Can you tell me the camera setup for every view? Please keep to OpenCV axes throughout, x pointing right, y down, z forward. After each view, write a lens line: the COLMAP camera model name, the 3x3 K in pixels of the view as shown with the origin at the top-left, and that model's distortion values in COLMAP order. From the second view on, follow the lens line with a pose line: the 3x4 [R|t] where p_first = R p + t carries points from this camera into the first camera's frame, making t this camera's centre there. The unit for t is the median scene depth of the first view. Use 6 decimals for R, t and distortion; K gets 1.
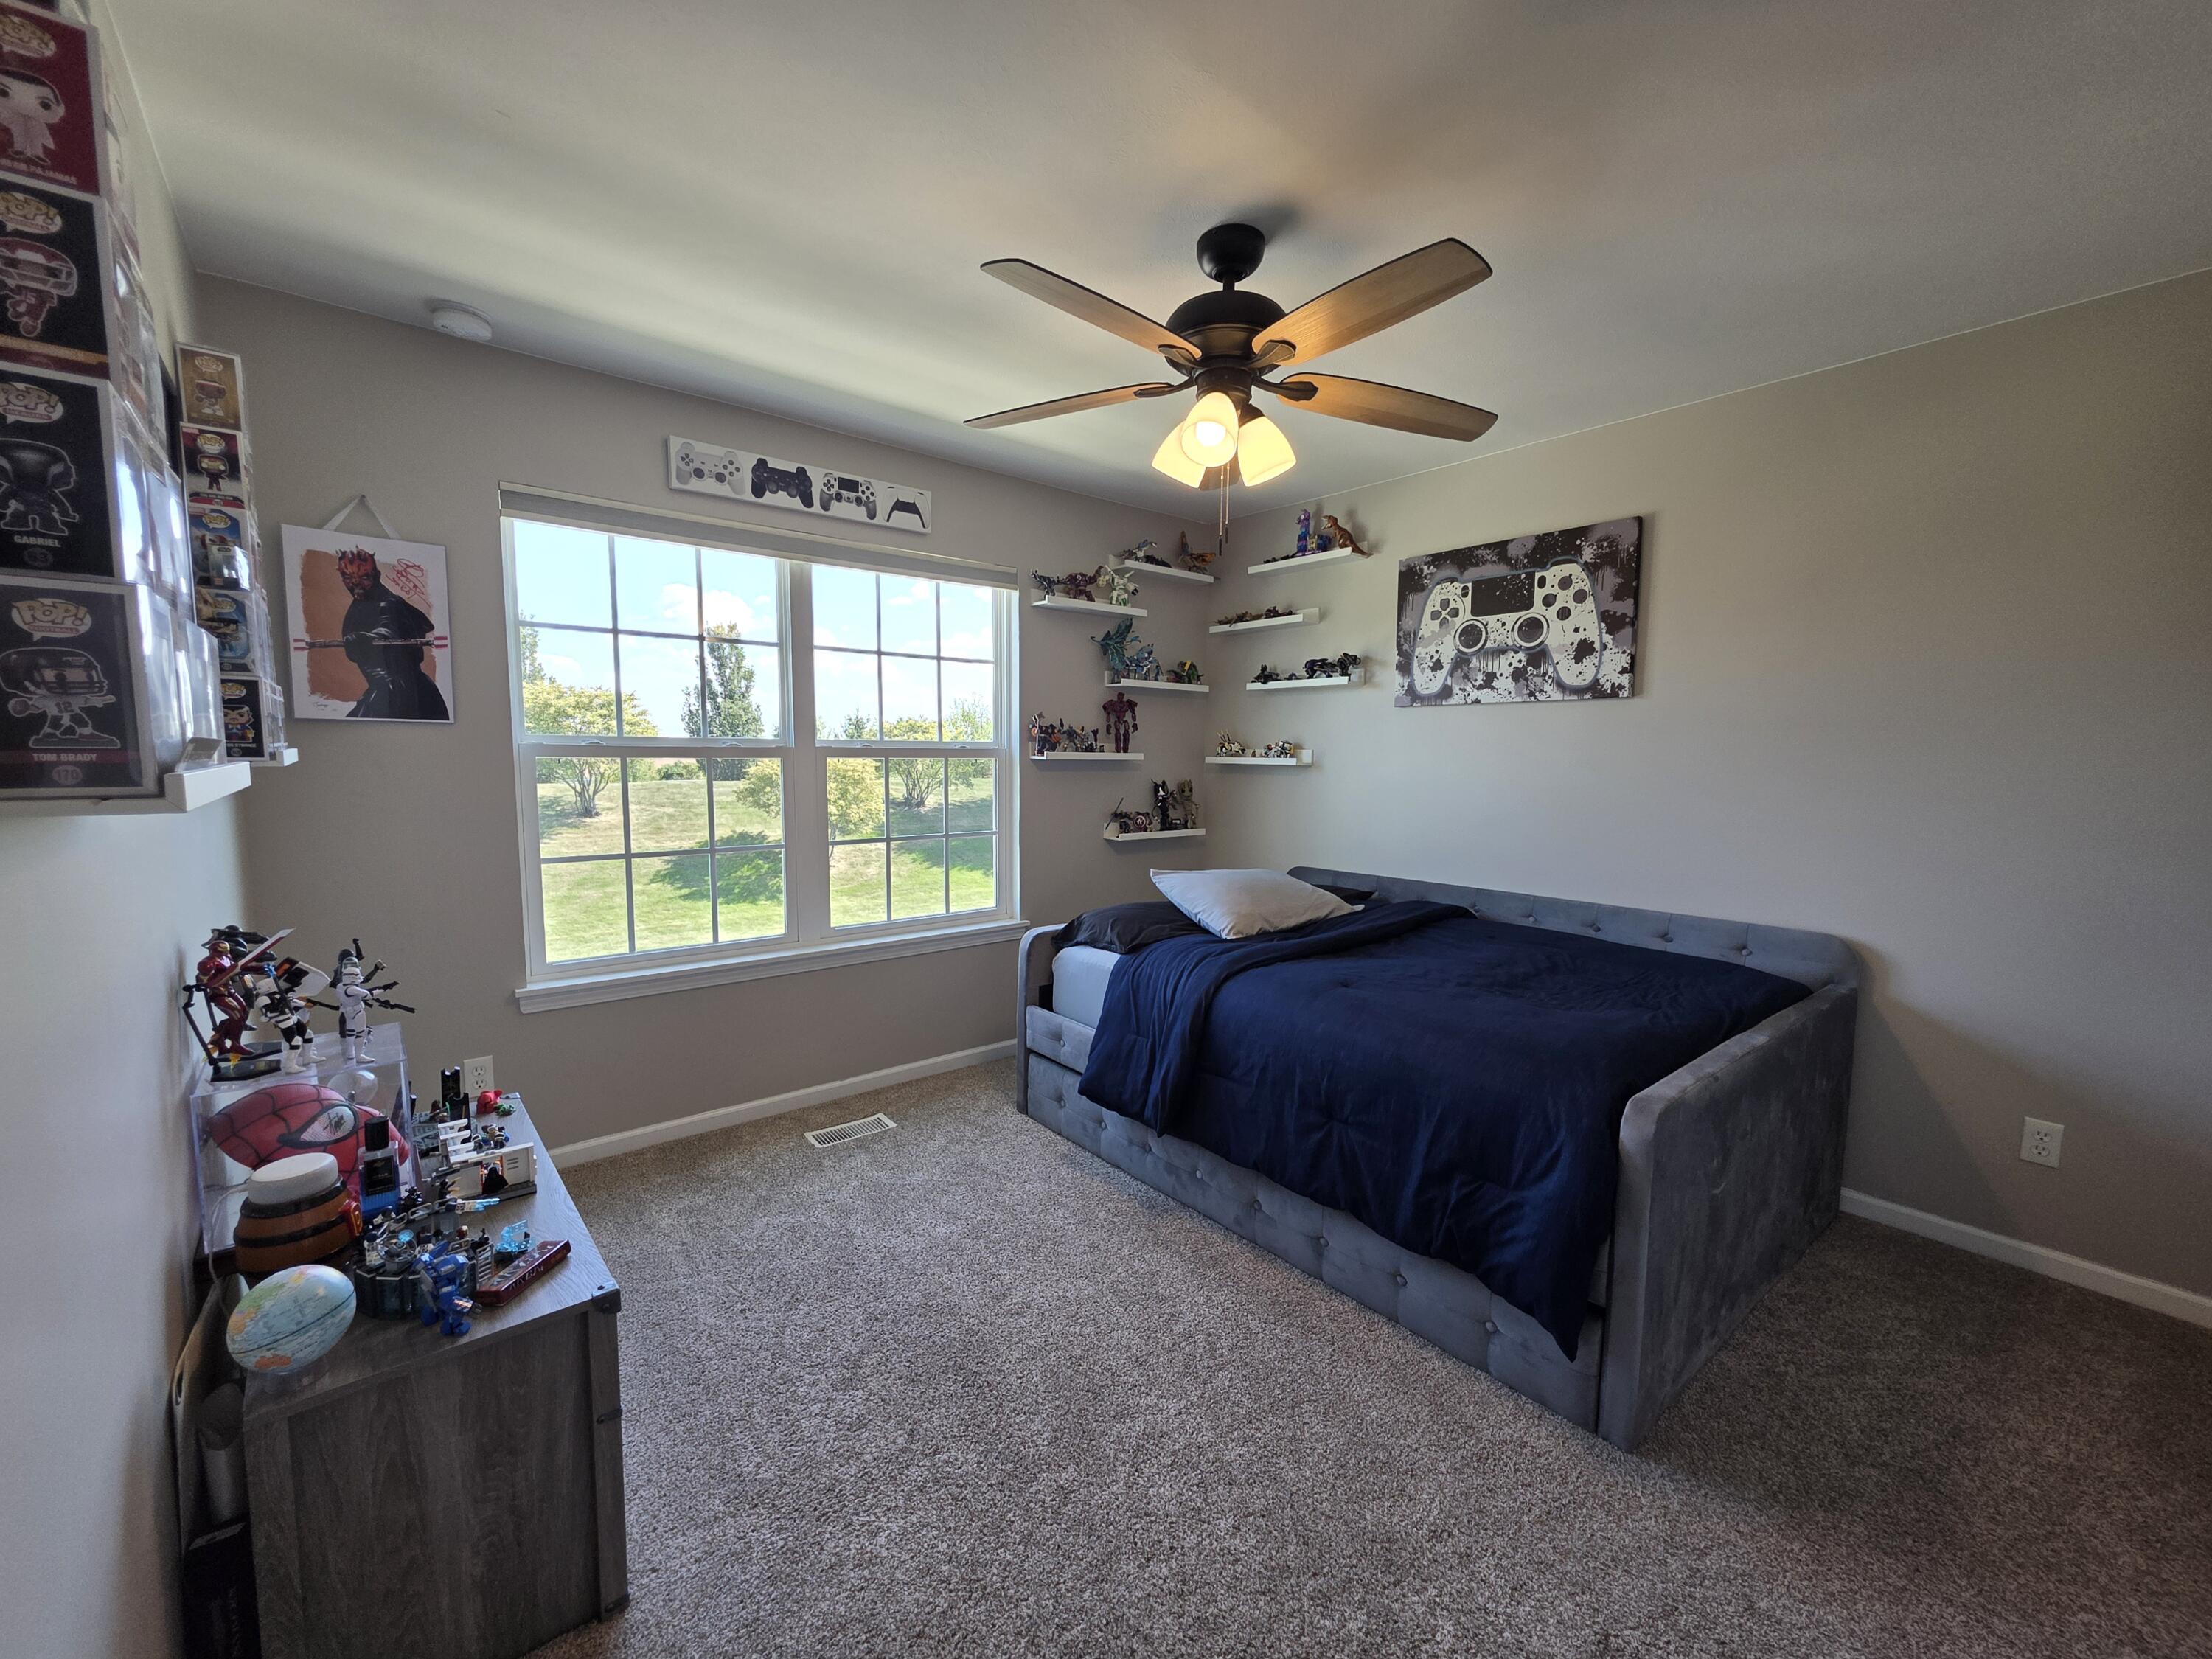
lens RADIAL K [[884.2, 0, 1108.7], [0, 884.2, 836.8], [0, 0, 1]] dist [0.000594, 0.000195]
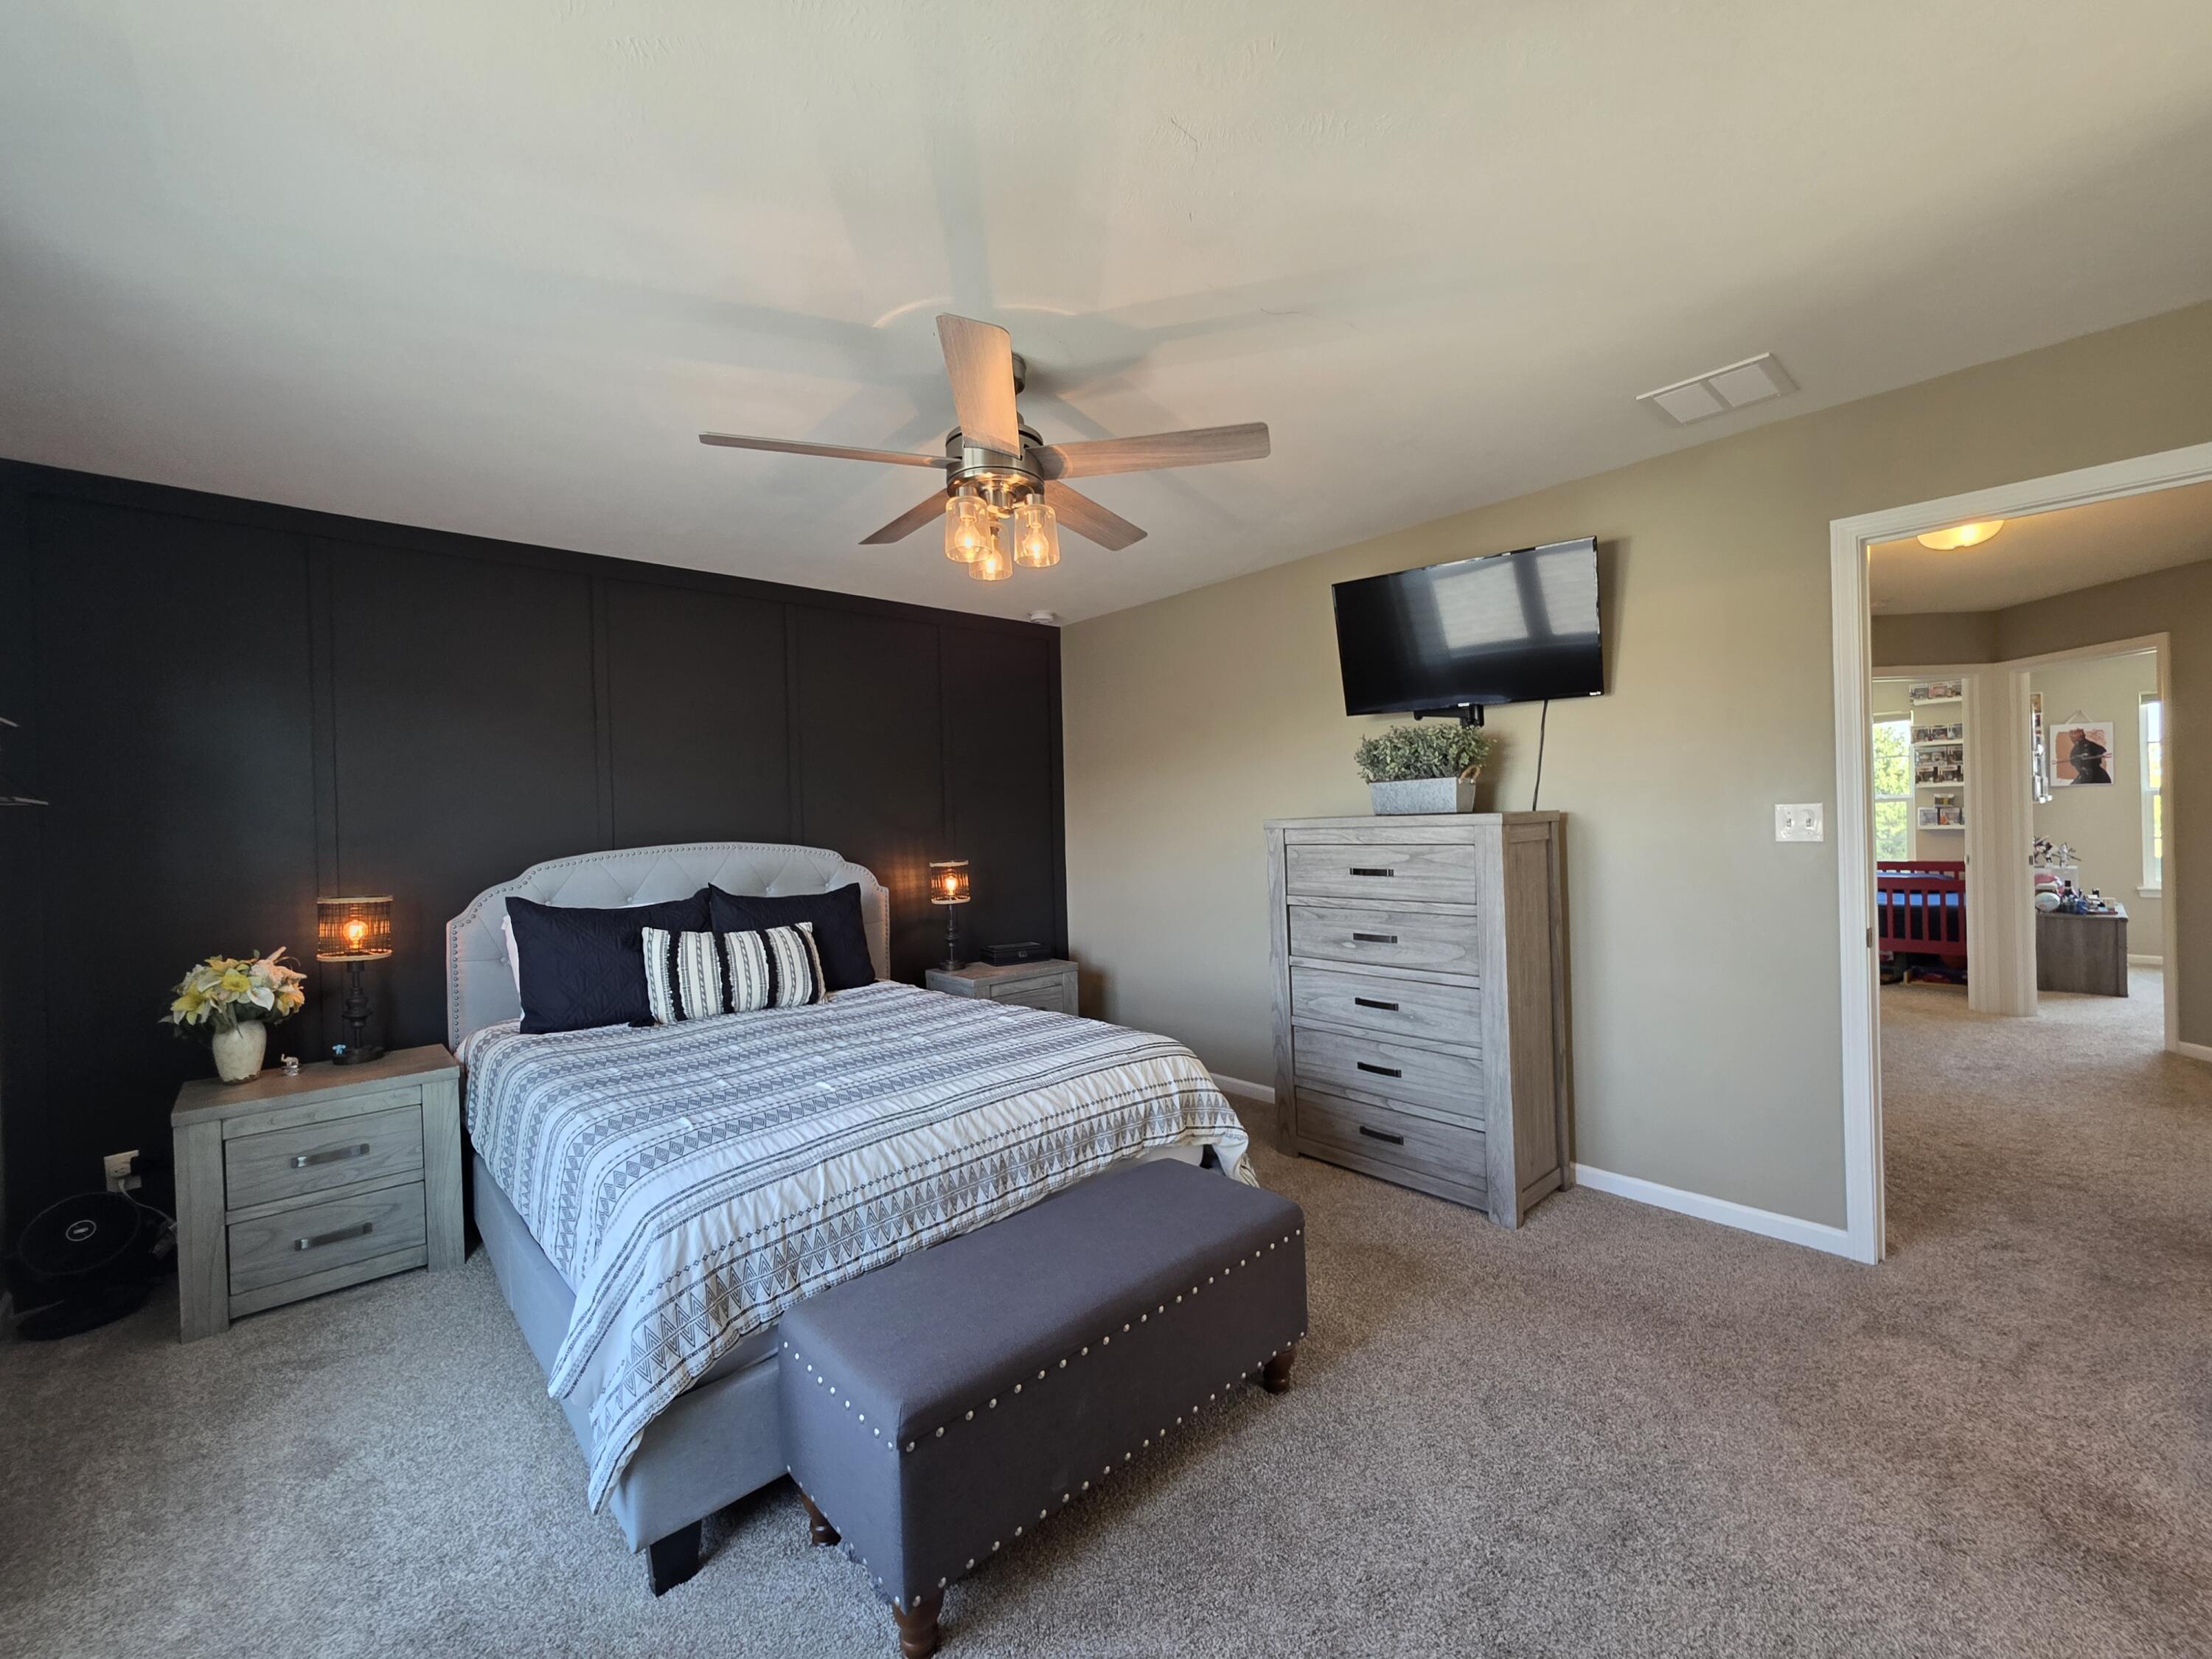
lens RADIAL K [[884.2, 0, 1108.7], [0, 884.2, 836.8], [0, 0, 1]] dist [0.000594, 0.000195]
pose [[0.023441, 0.000752, -0.999725, 1.797010], [-0.063805, 0.997962, -0.000745, 0.218052], [0.997687, 0.063805, 0.023441, -2.012368]]
